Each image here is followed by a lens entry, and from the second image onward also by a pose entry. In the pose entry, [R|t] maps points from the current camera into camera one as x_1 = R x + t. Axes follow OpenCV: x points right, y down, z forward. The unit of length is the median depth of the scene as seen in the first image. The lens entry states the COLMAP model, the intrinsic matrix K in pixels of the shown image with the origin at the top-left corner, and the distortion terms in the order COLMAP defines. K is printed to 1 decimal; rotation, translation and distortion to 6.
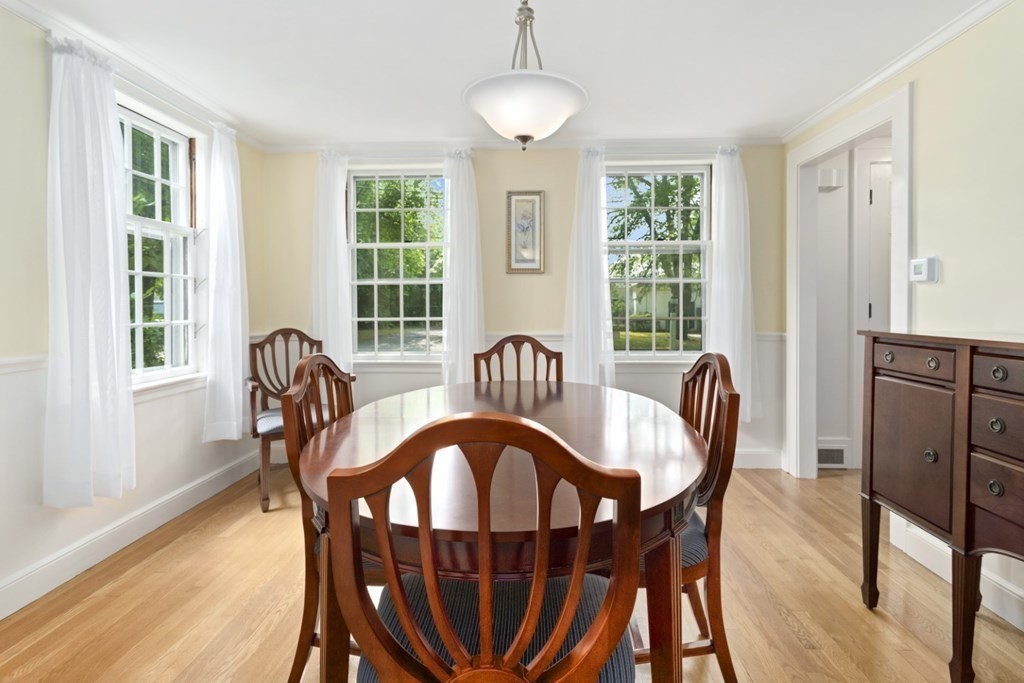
lens RADIAL K [[493.7, 0, 515.5], [0, 493.7, 310.5], [0, 0, 1]] dist [0.000574, 0.002075]
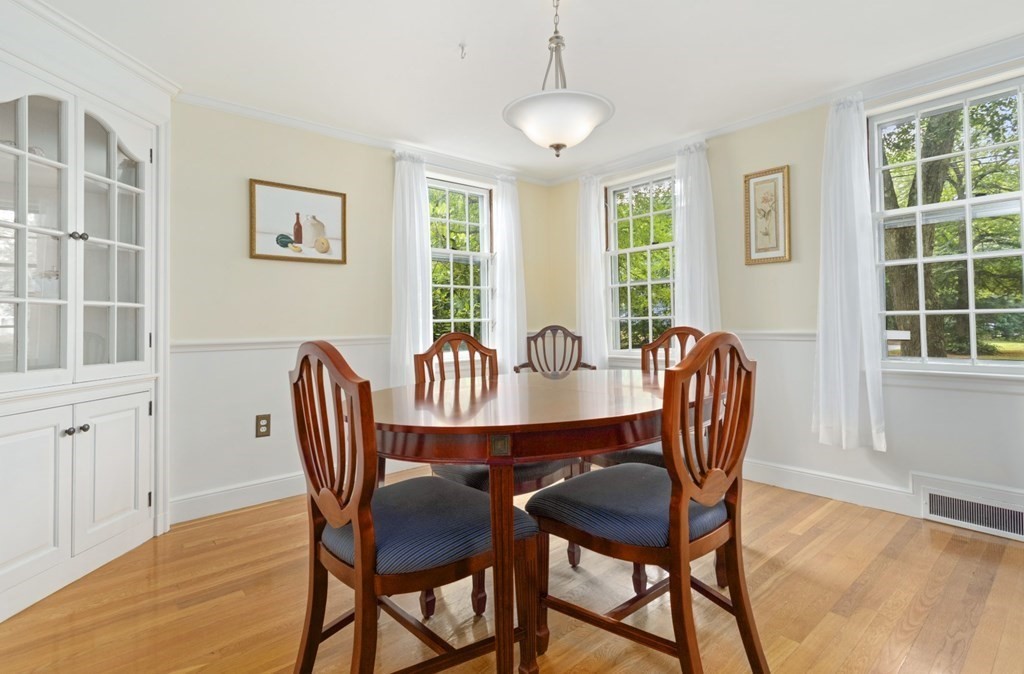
lens RADIAL K [[491.3, 0, 515.9], [0, 491.3, 308.1], [0, 0, 1]] dist [-0.001183, -0.000110]
pose [[0.690210, -0.025280, -0.723167, 0.361685], [0.009456, 0.999619, -0.025919, 0.024225], [0.723547, 0.011052, 0.690187, 0.076250]]
